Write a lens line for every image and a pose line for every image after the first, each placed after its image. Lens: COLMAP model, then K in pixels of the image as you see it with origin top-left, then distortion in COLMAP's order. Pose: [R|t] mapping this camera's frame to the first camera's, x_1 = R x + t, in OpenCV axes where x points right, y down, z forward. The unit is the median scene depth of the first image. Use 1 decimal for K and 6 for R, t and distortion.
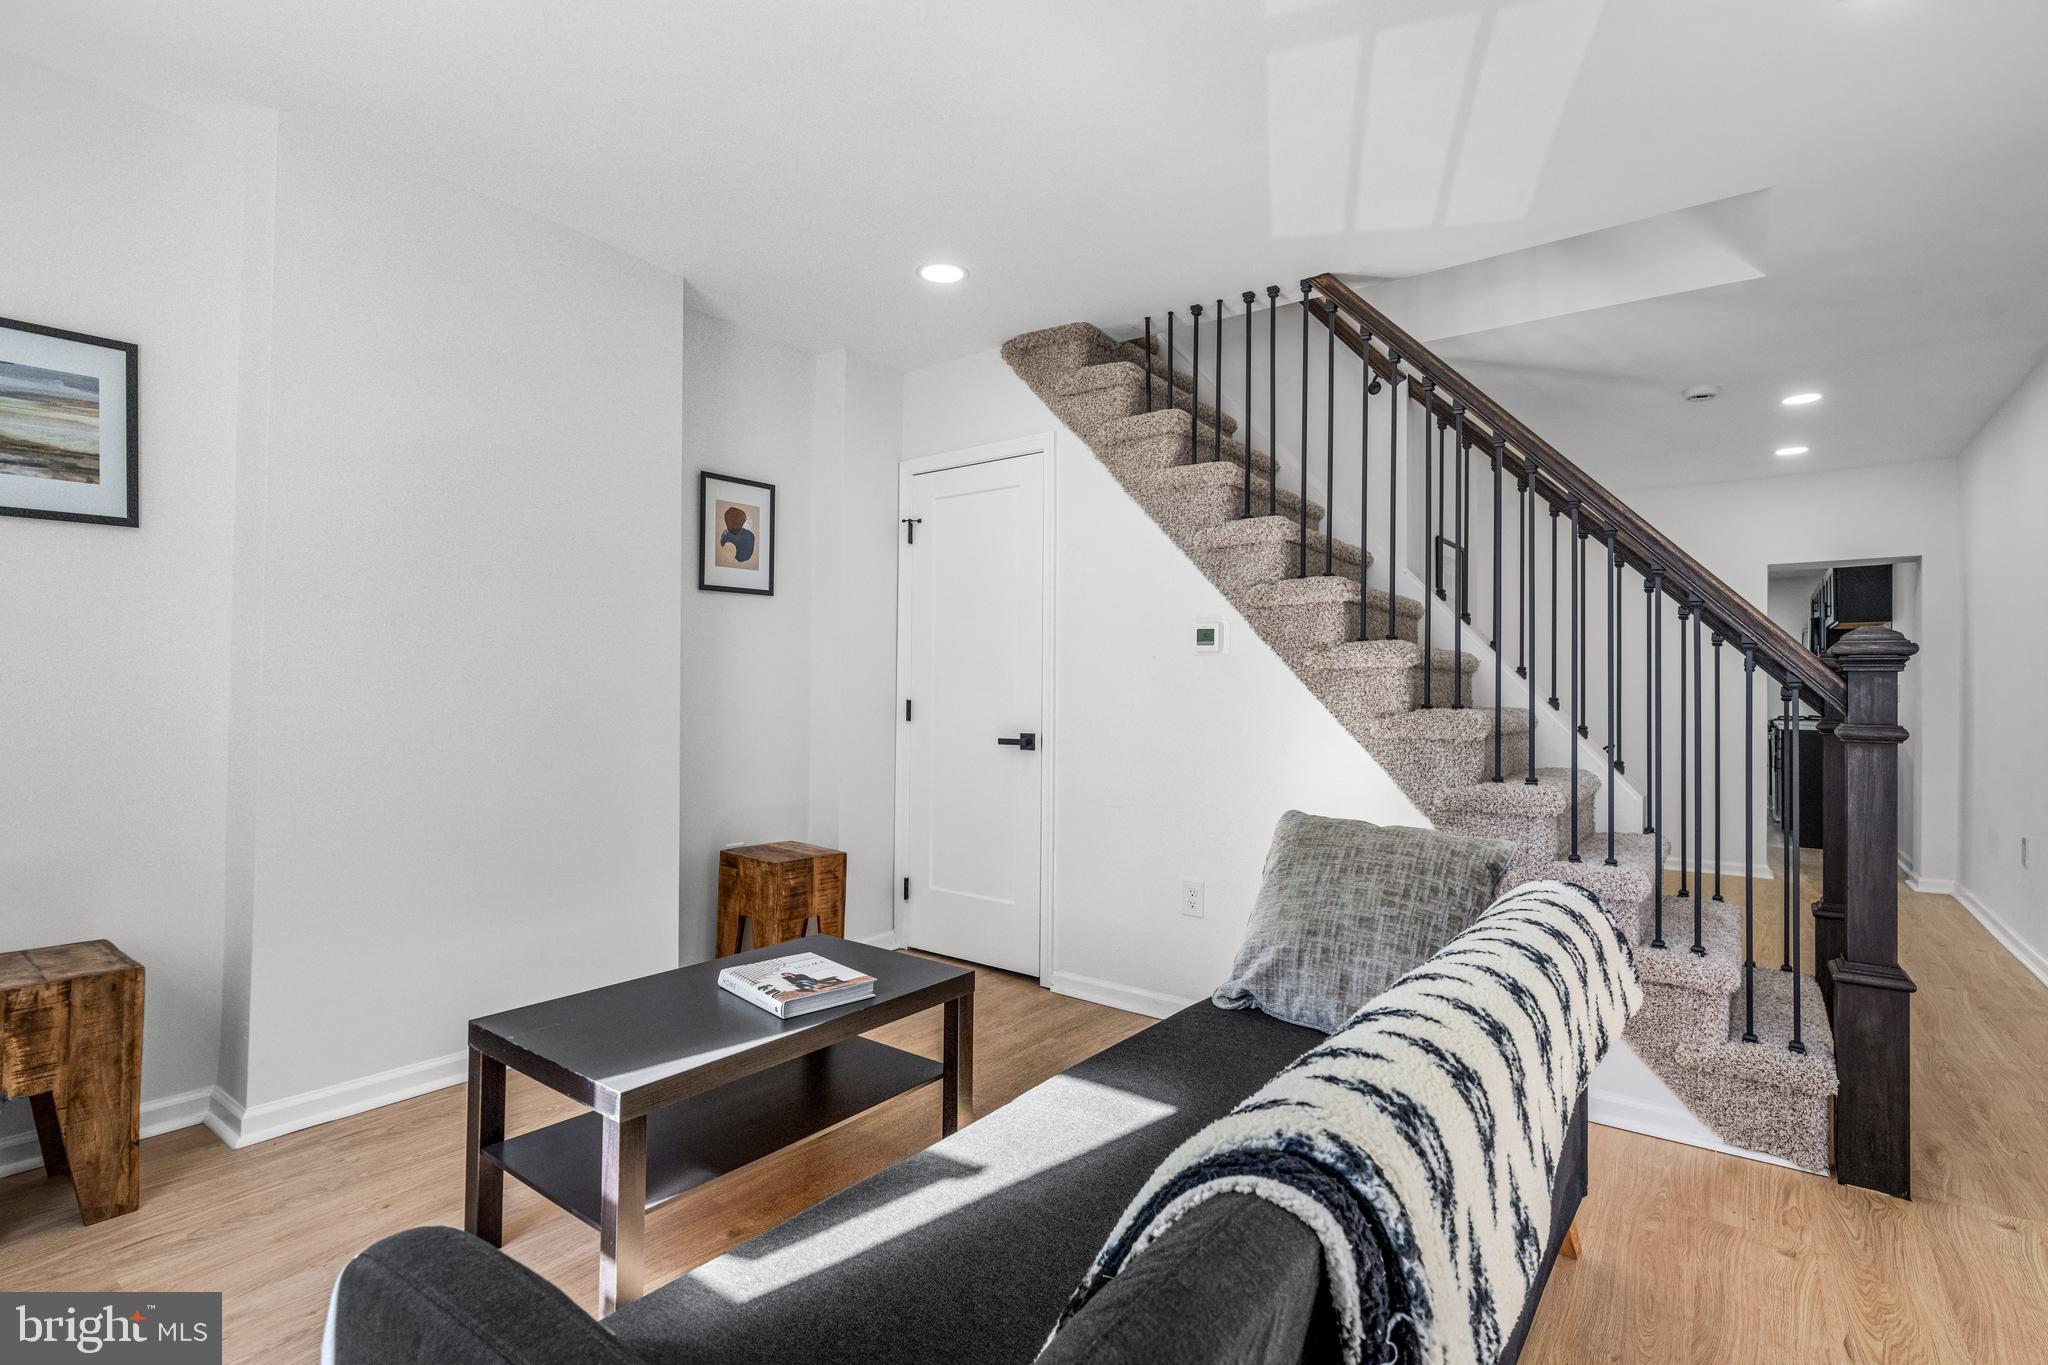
lens RADIAL K [[988.7, 0, 1021.7], [0, 988.7, 676.3], [0, 0, 1]] dist [0.009248, -0.003997]
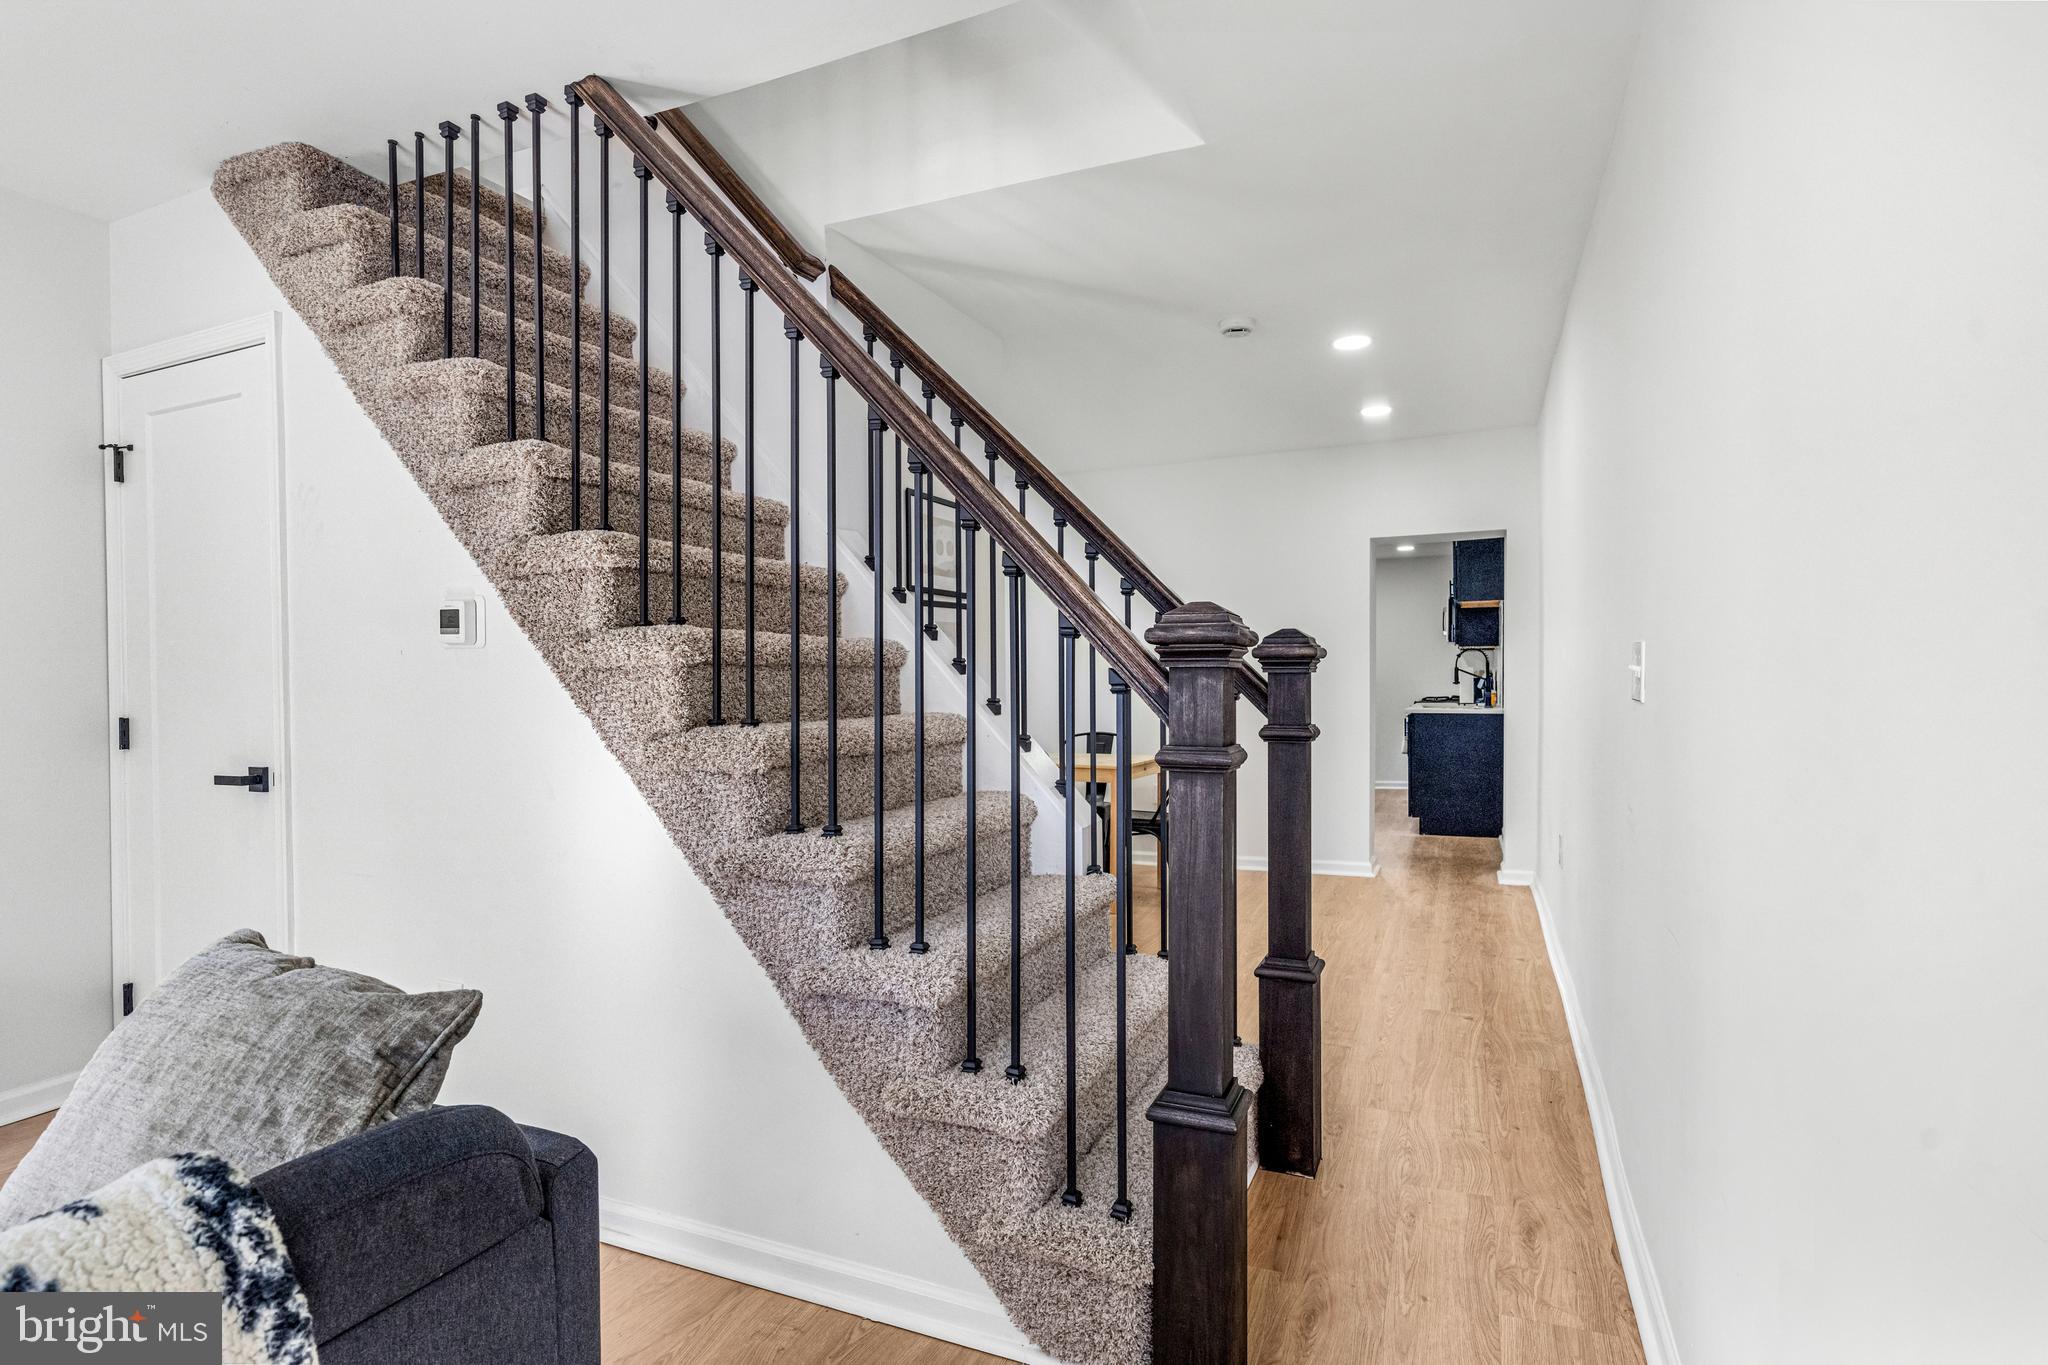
lens RADIAL K [[1042.2, 0, 1023.3], [0, 1042.2, 689.6], [0, 0, 1]] dist [0.006280, -0.002851]
pose [[0.974937, -0.020036, 0.221577, 0.407512], [0.013993, 0.999487, 0.028808, -0.008608], [-0.222041, -0.024986, 0.974717, 0.227962]]
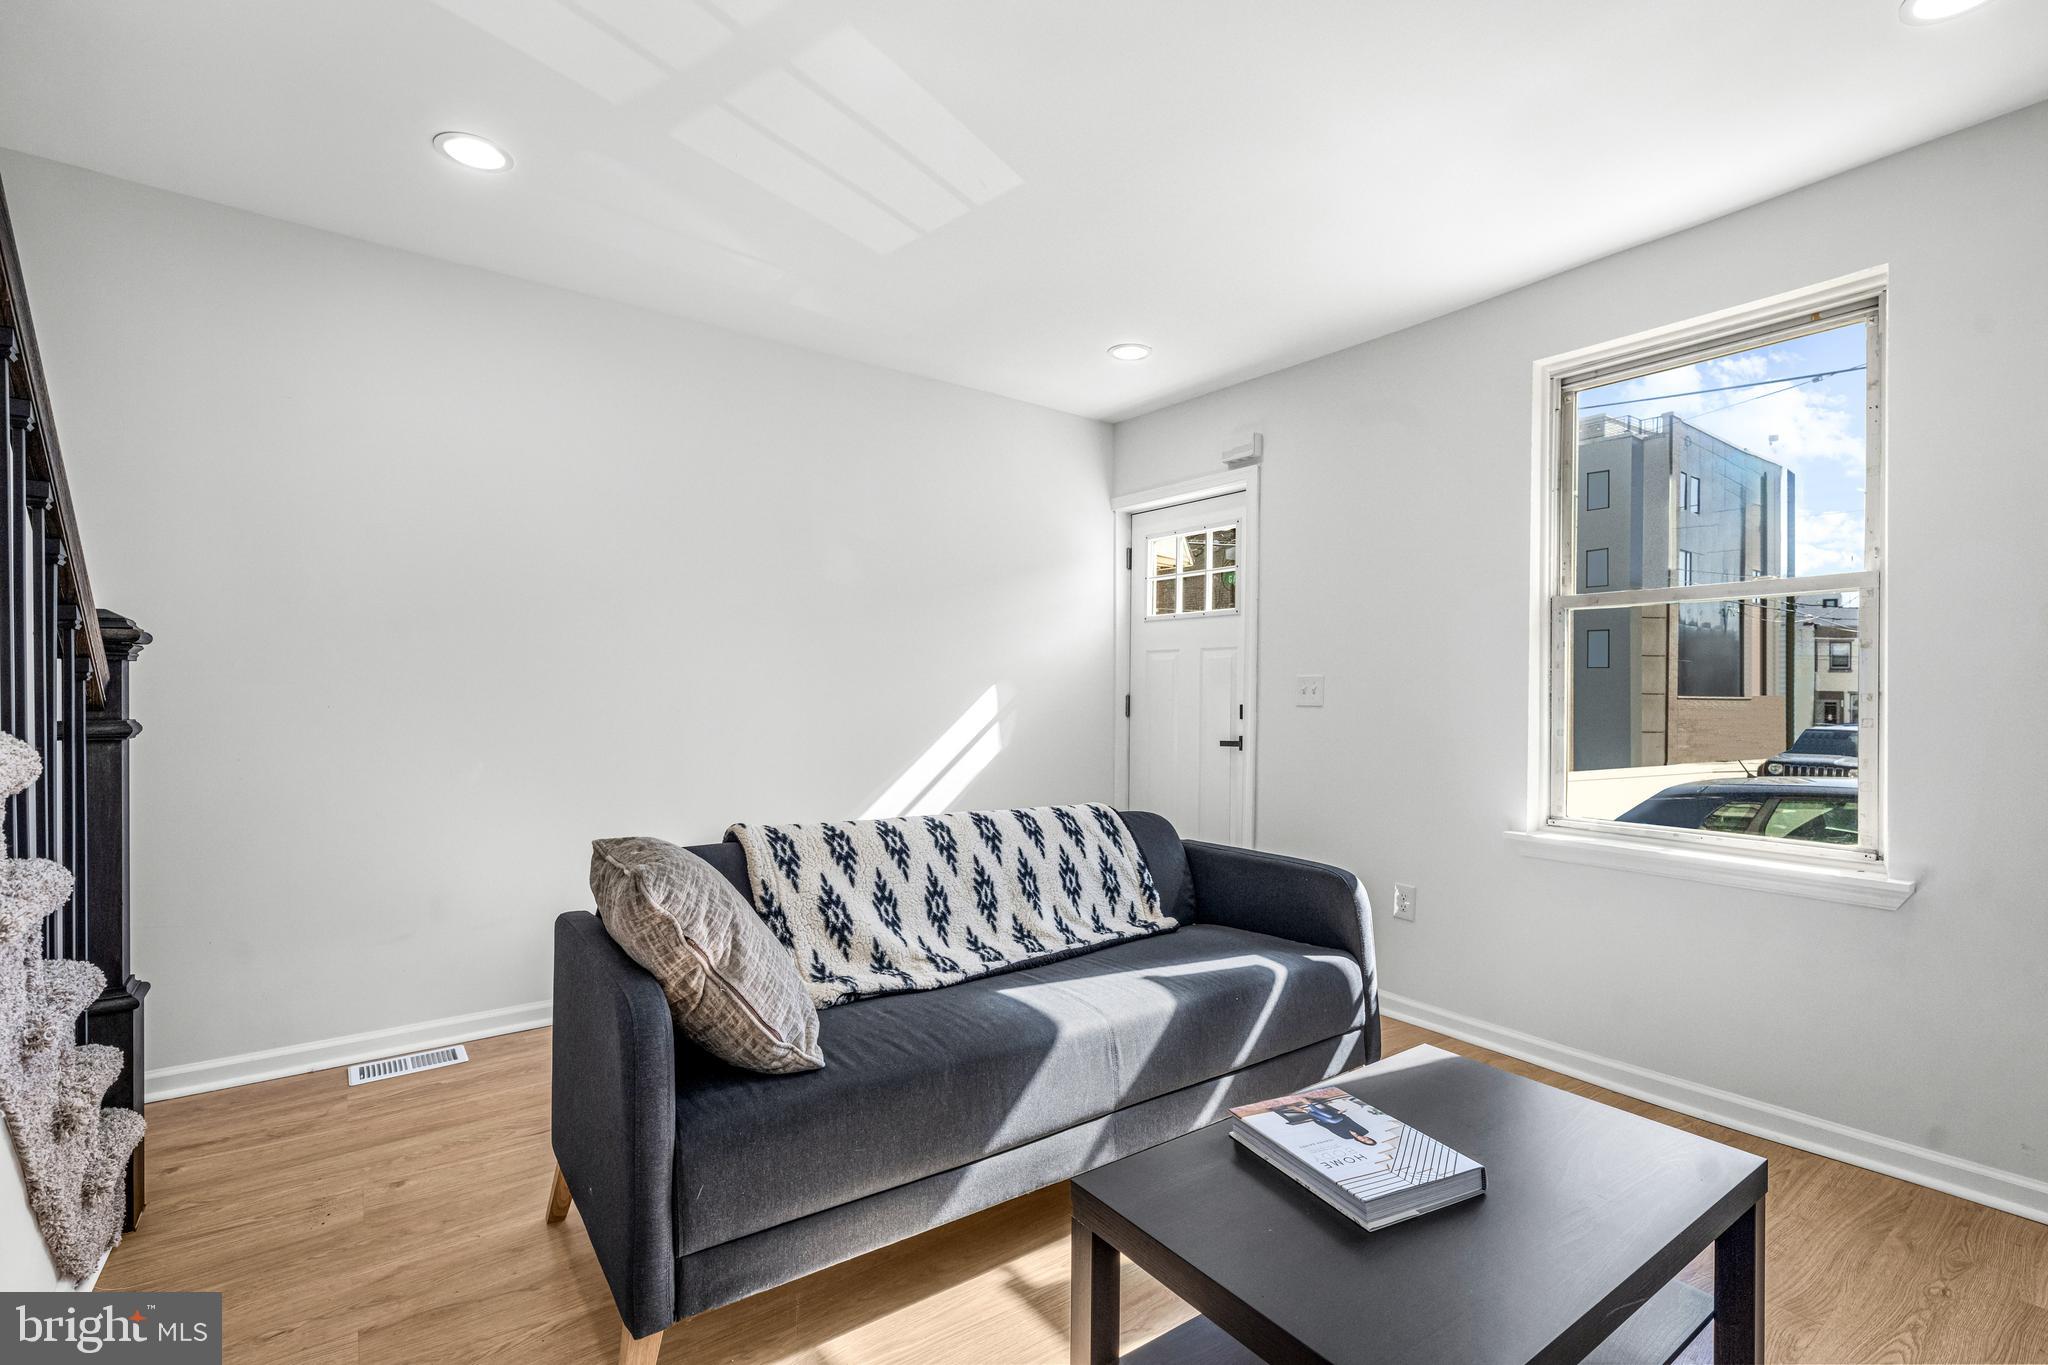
lens RADIAL K [[915.9, 0, 1008.5], [0, 915.9, 691.5], [0, 0, 1]] dist [0.002094, -0.000723]
pose [[-0.951294, -0.023469, 0.307391, -0.124091], [-0.026621, 0.999627, -0.006065, 0.004400], [-0.307134, -0.013952, -0.951564, 1.091268]]
